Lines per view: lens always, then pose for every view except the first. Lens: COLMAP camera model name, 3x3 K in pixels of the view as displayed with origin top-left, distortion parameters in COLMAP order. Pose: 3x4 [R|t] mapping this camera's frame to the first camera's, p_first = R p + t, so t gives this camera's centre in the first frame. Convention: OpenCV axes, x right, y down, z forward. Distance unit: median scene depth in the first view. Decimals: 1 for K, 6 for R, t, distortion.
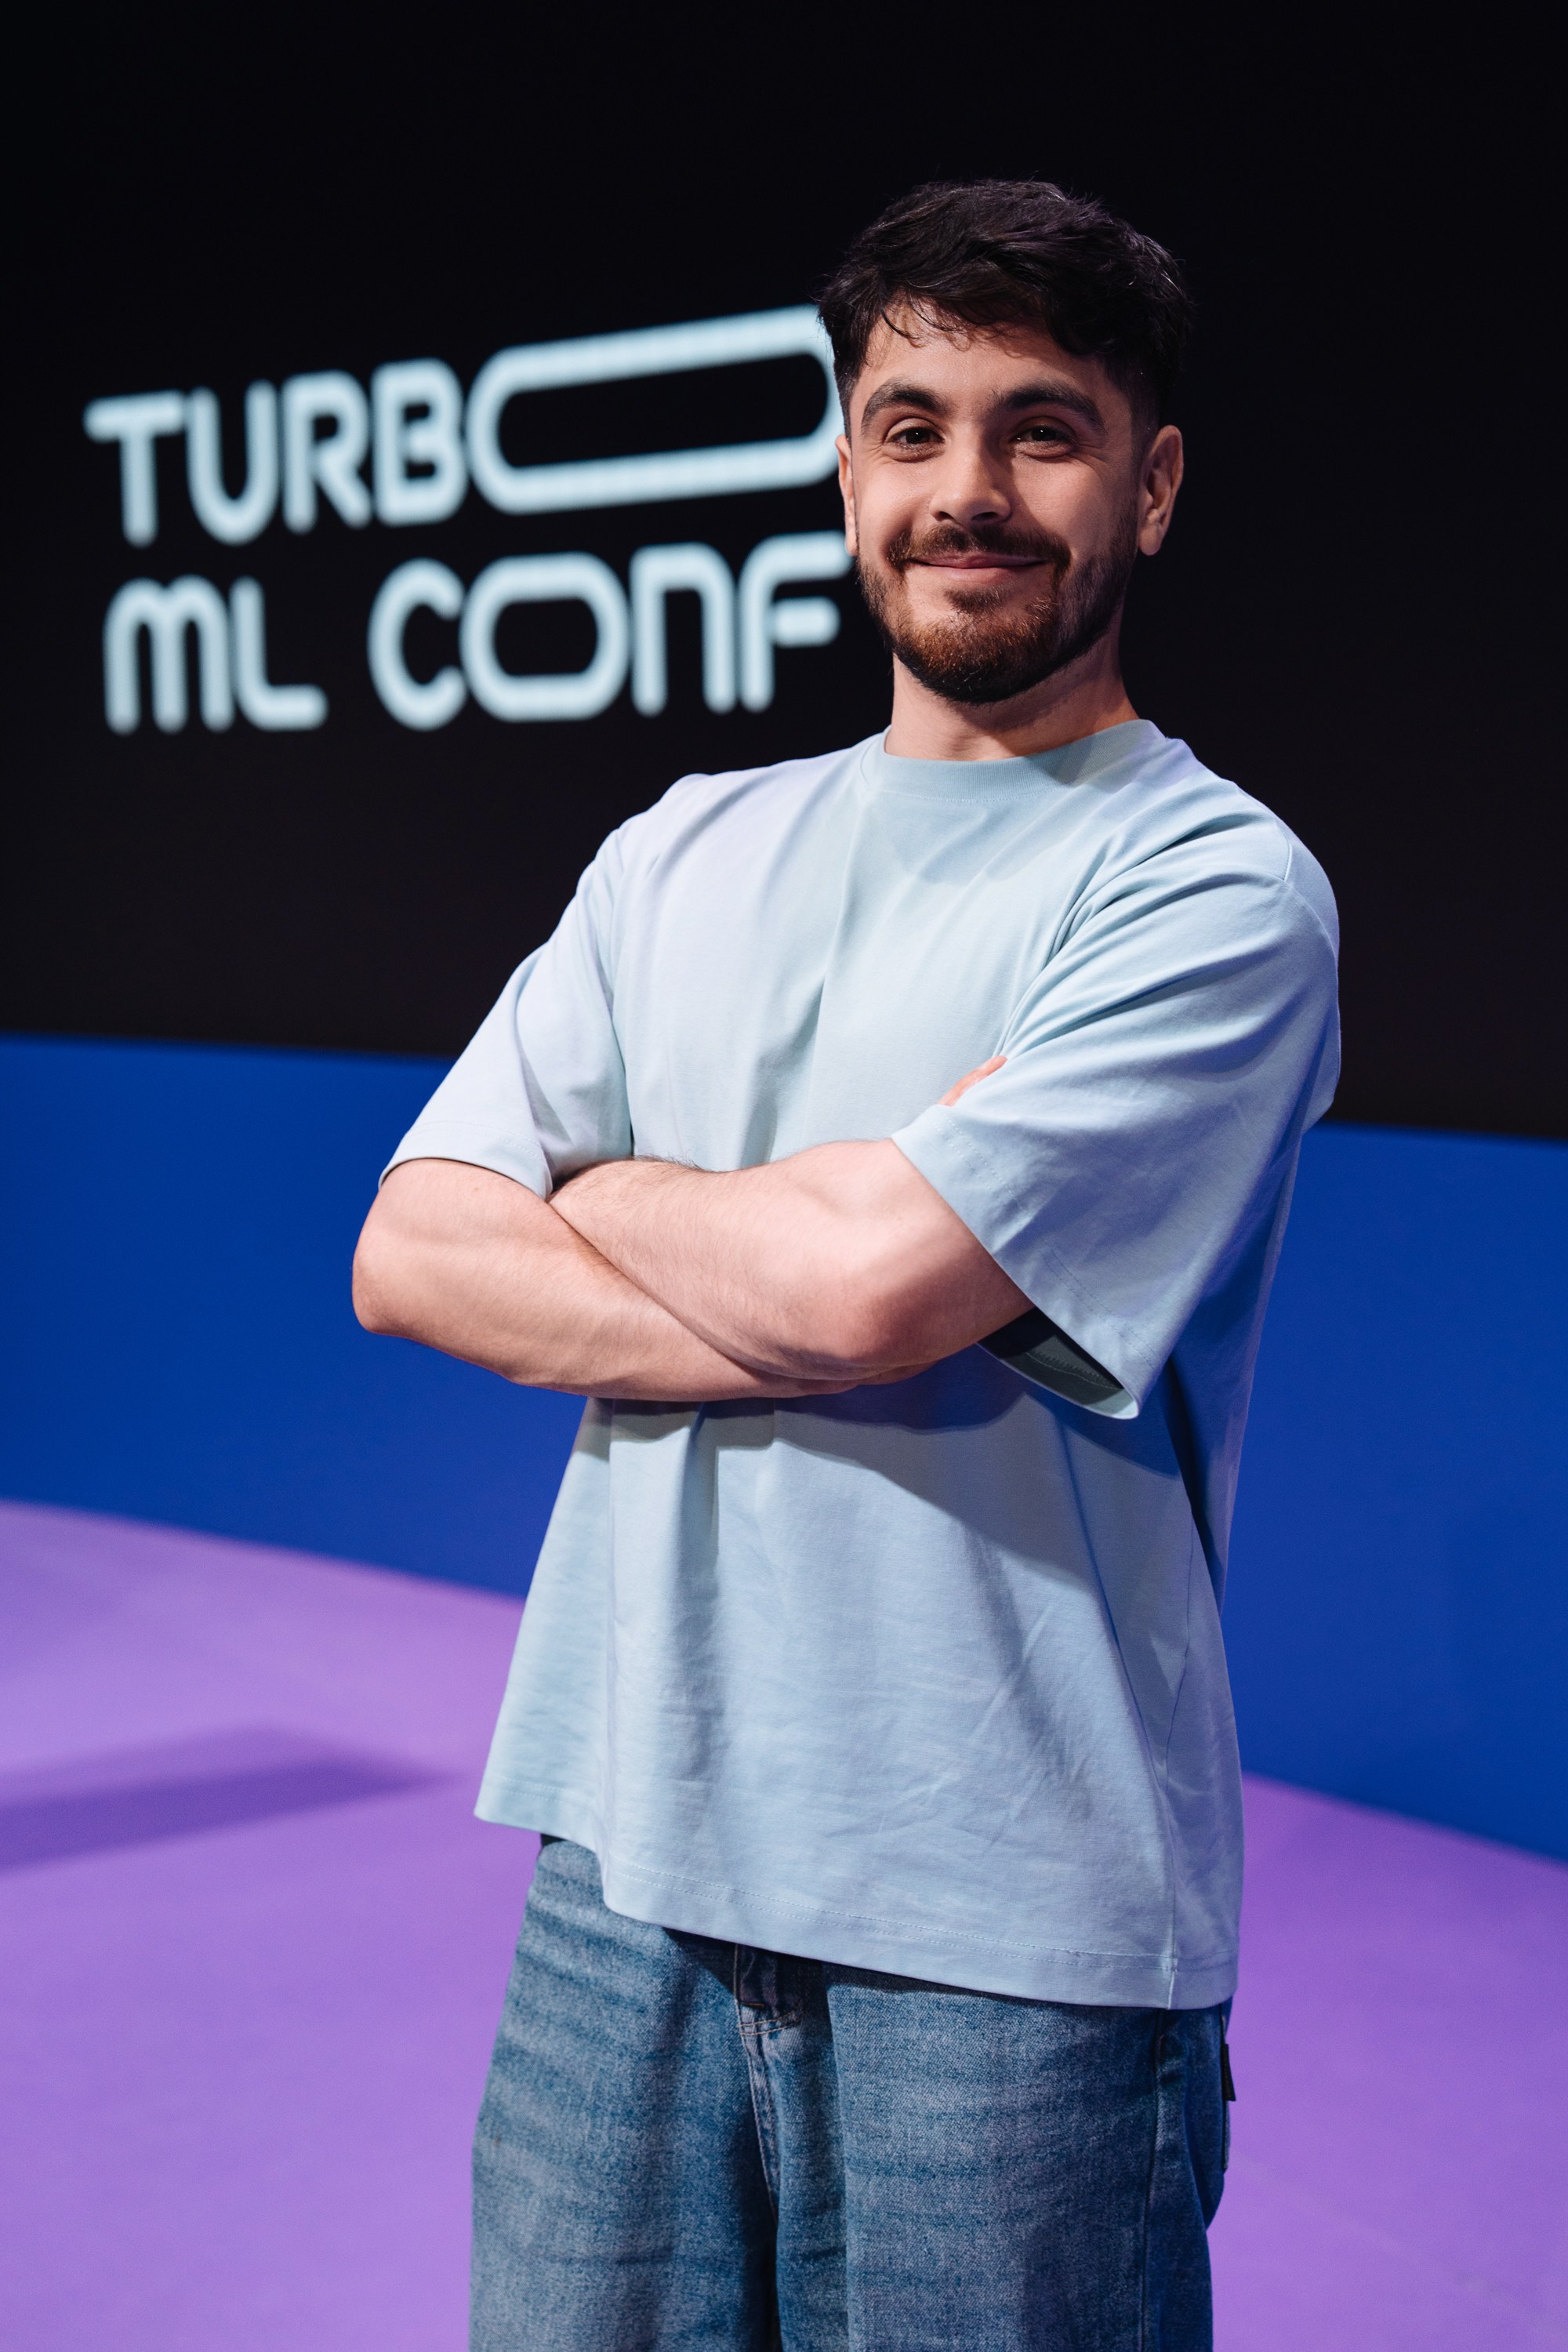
lens RADIAL K [[4157.9, 0, 784.0], [0, 4157.9, 1176.0], [0, 0, 1]] dist [0.010528, 1.832735]
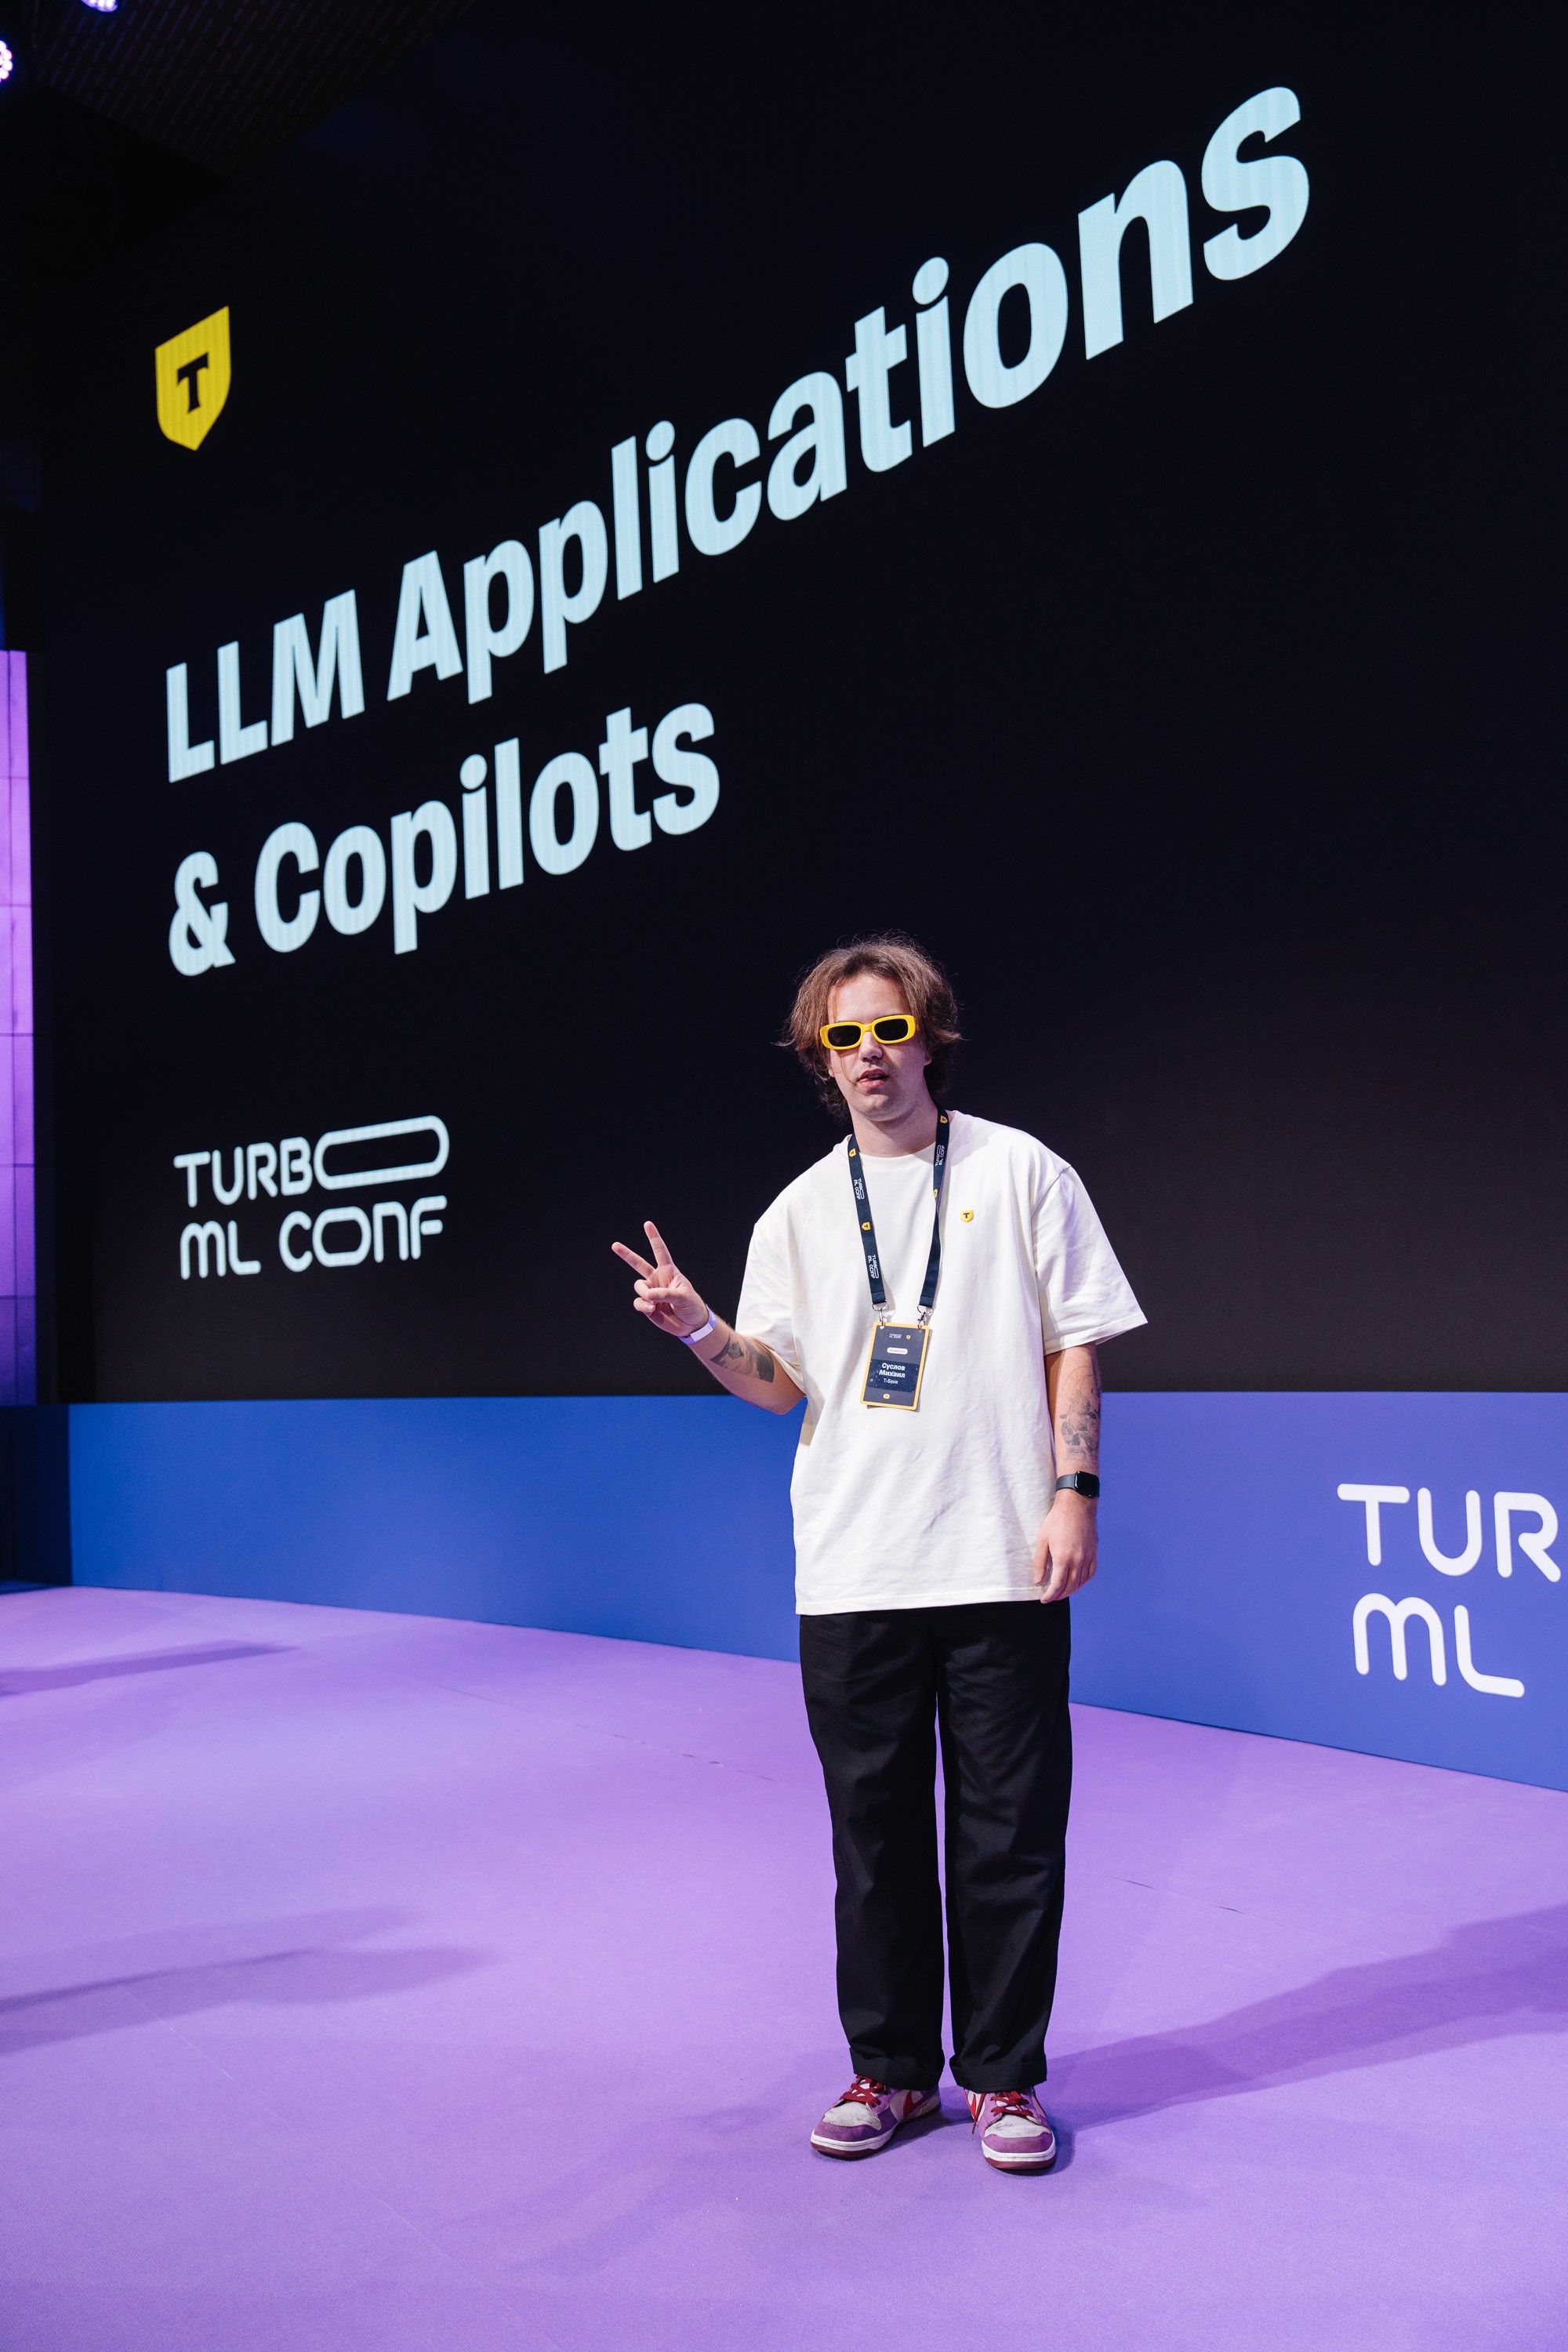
lens RADIAL K [[2200.5, 0, 784.0], [0, 2200.5, 1176.0], [0, 0, 1]] dist [-0.034642, 0.135167]
pose [[0.995849, -0.024917, 0.087549, 0.100238], [0.039050, 0.985748, -0.163631, 0.071984], [-0.082224, 0.166371, 0.982629, -0.402862]]
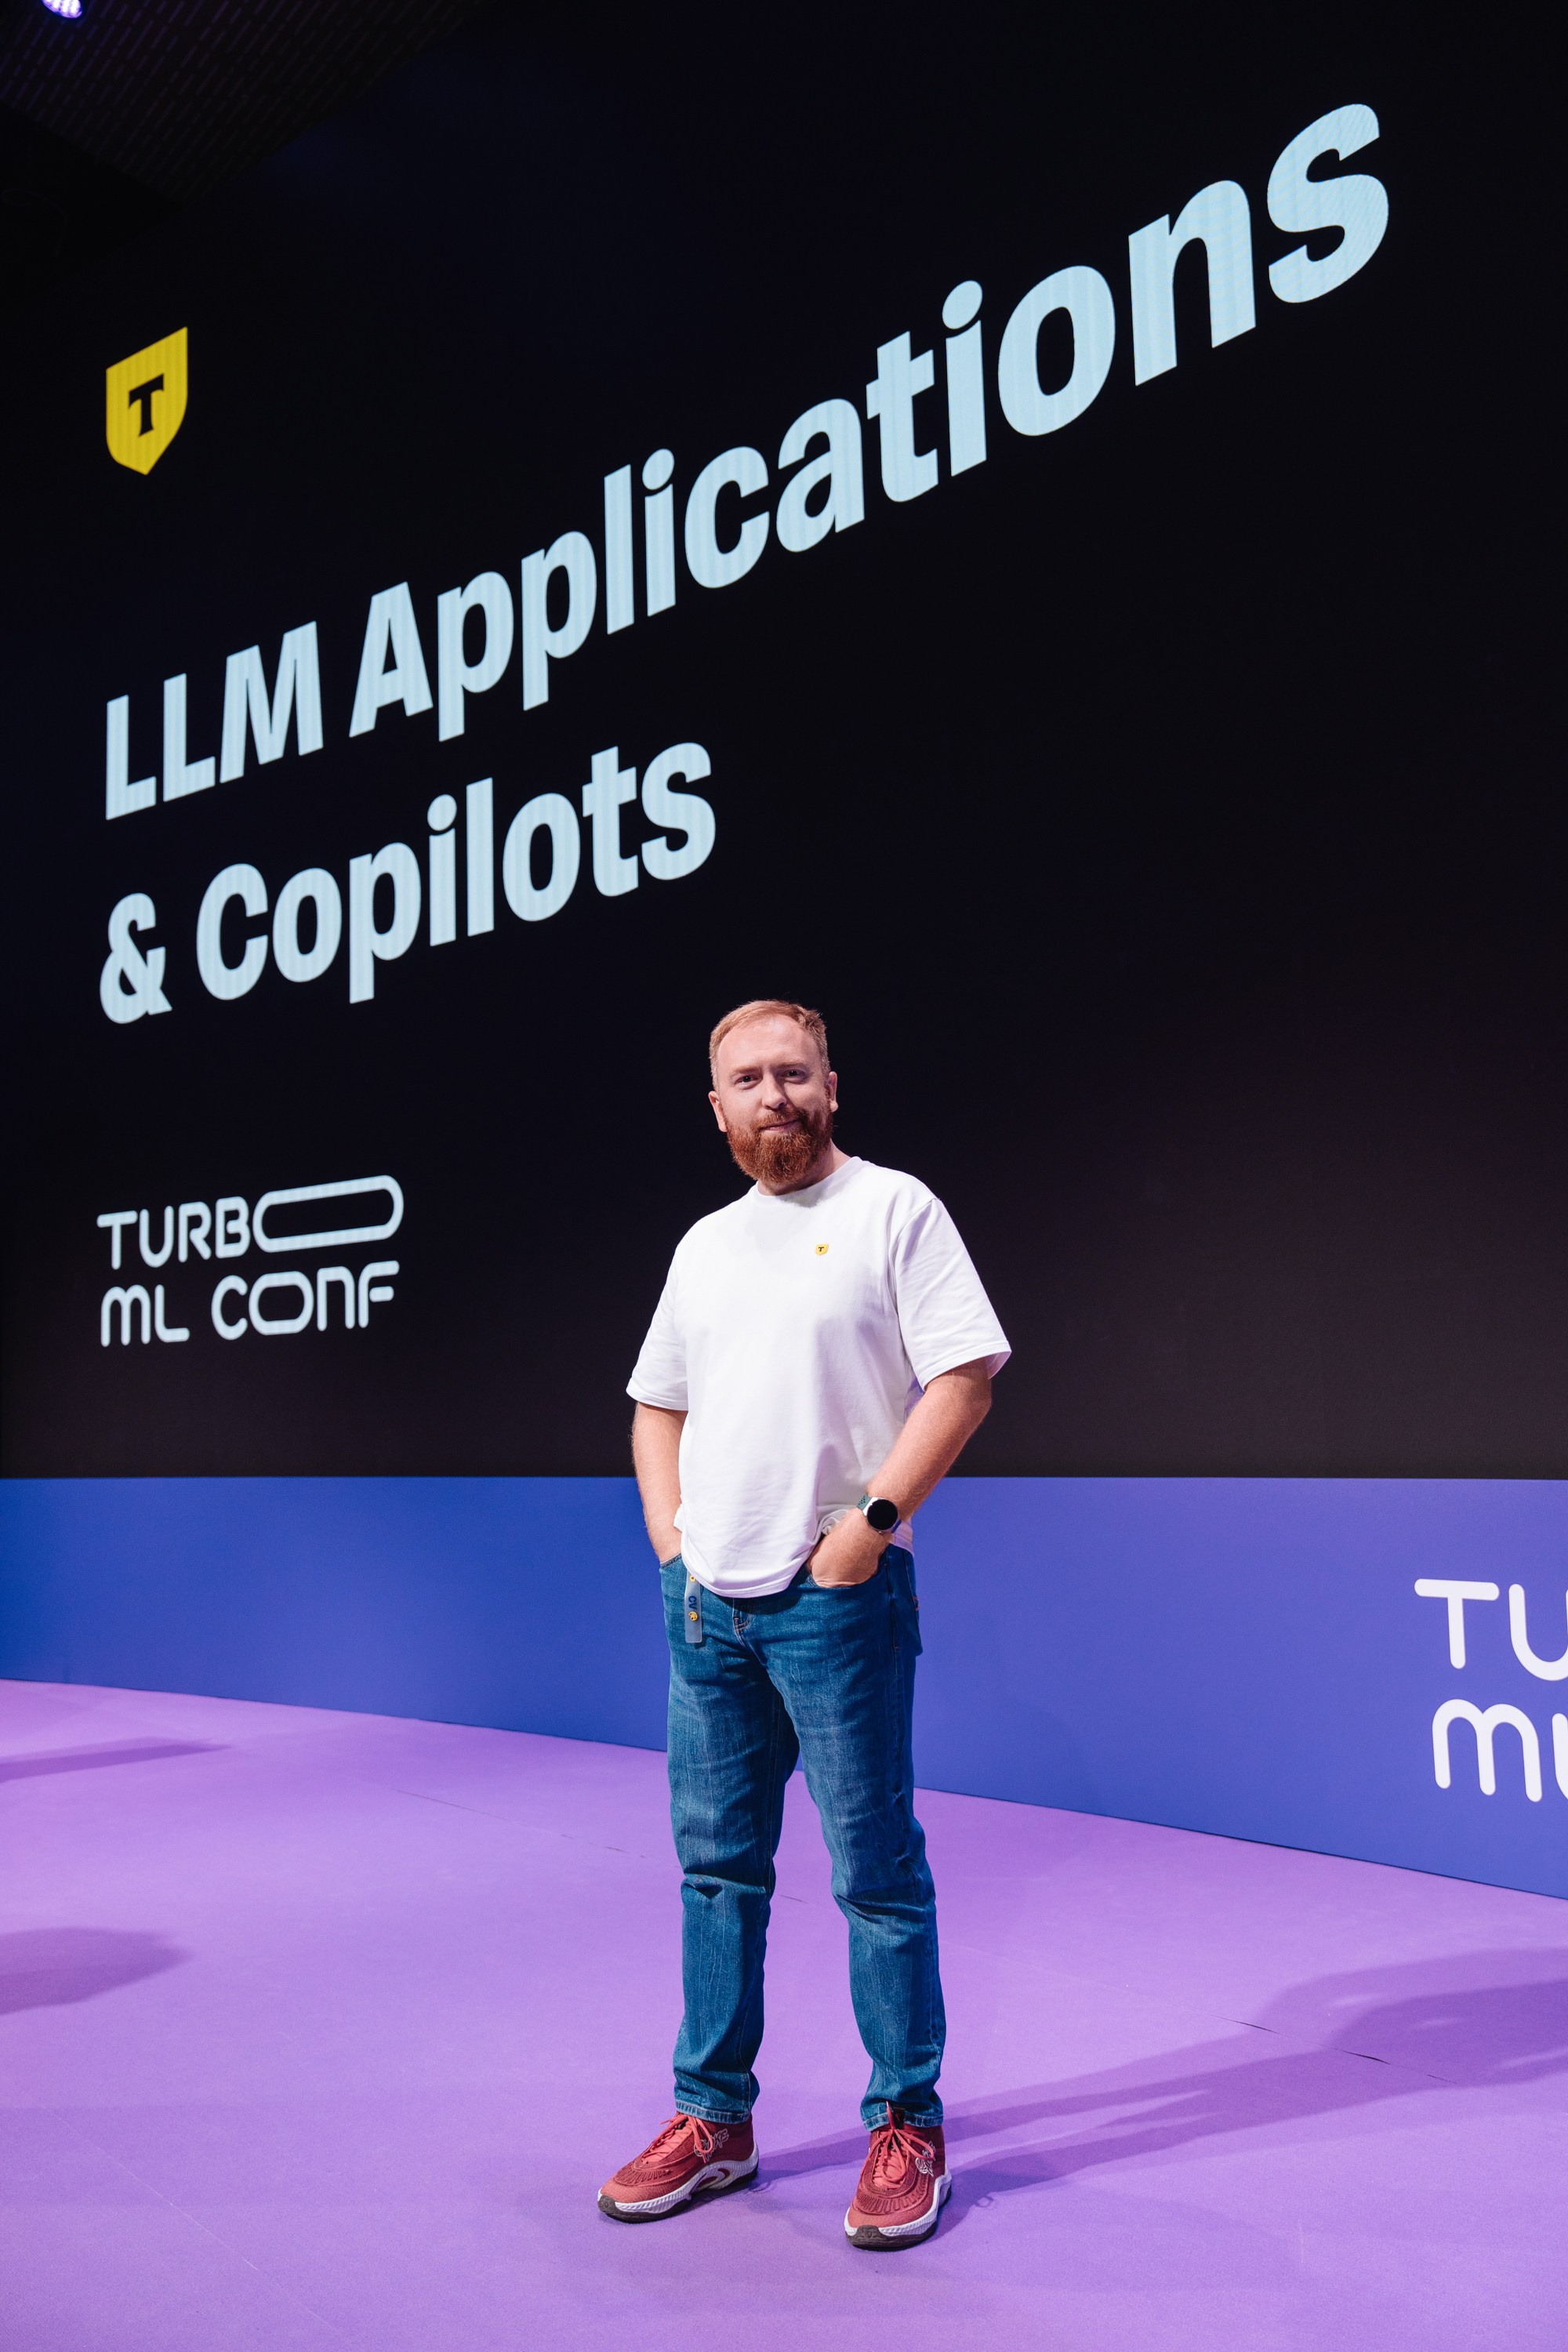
lens RADIAL K [[2200.5, 0, 784.0], [0, 2200.5, 1176.0], [0, 0, 1]] dist [-0.034642, 0.135167]
pose [[0.989750, 0.003266, 0.142776, 0.051532], [0.026426, 0.978286, -0.205570, 0.073197], [-0.140347, 0.207236, 0.968172, -0.325318]]
